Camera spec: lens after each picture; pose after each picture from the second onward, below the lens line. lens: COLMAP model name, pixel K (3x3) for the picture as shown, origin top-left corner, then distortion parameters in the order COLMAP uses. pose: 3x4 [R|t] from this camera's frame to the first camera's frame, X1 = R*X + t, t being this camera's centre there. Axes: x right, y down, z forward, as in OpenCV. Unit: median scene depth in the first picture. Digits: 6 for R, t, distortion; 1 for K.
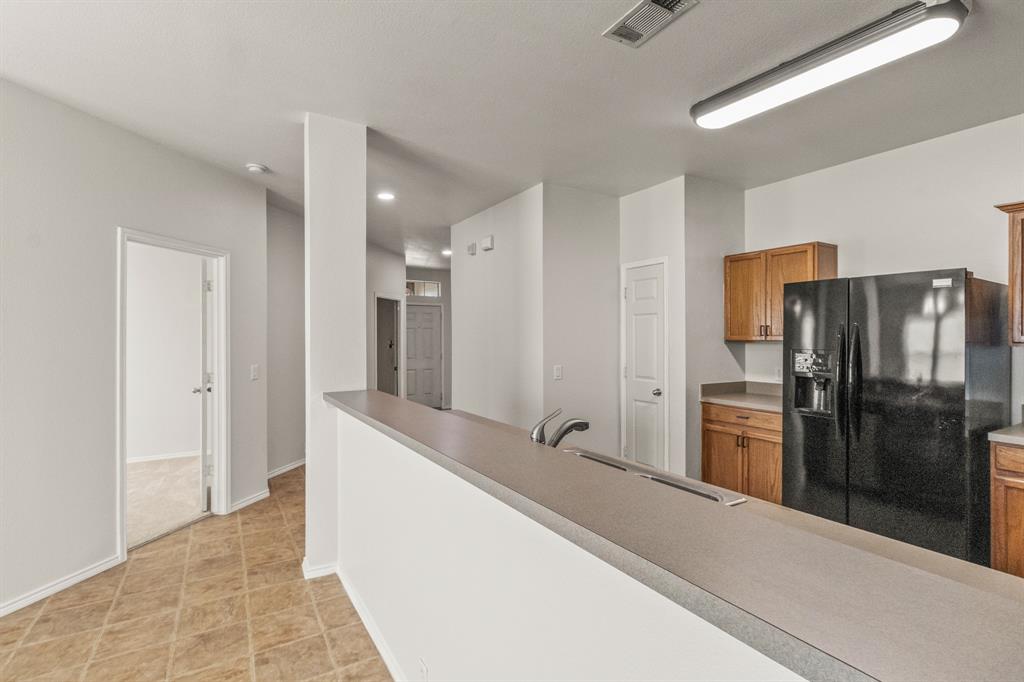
lens RADIAL K [[475.1, 0, 533.2], [0, 475.1, 357.8], [0, 0, 1]] dist [0.015106, 0.000544]
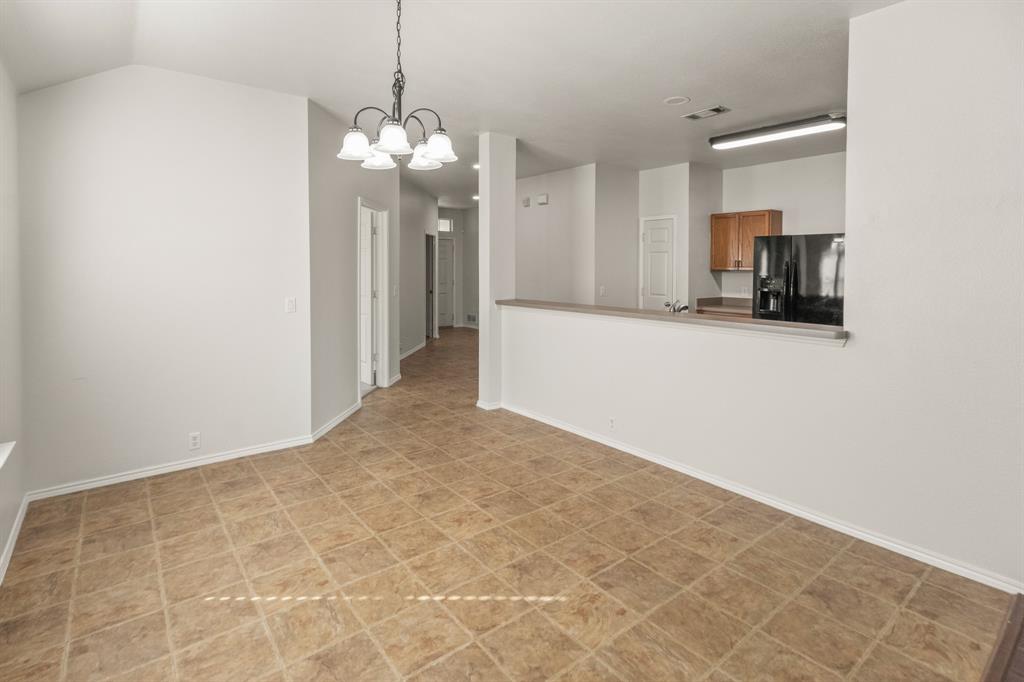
lens RADIAL K [[492.4, 0, 514.8], [0, 492.4, 295.0], [0, 0, 1]] dist [0.021374, -0.001037]
pose [[0.993788, 0.000123, 0.111285, -0.408561], [-0.001758, 0.999892, 0.014592, 0.022047], [-0.111272, -0.014698, 0.993681, -0.518360]]
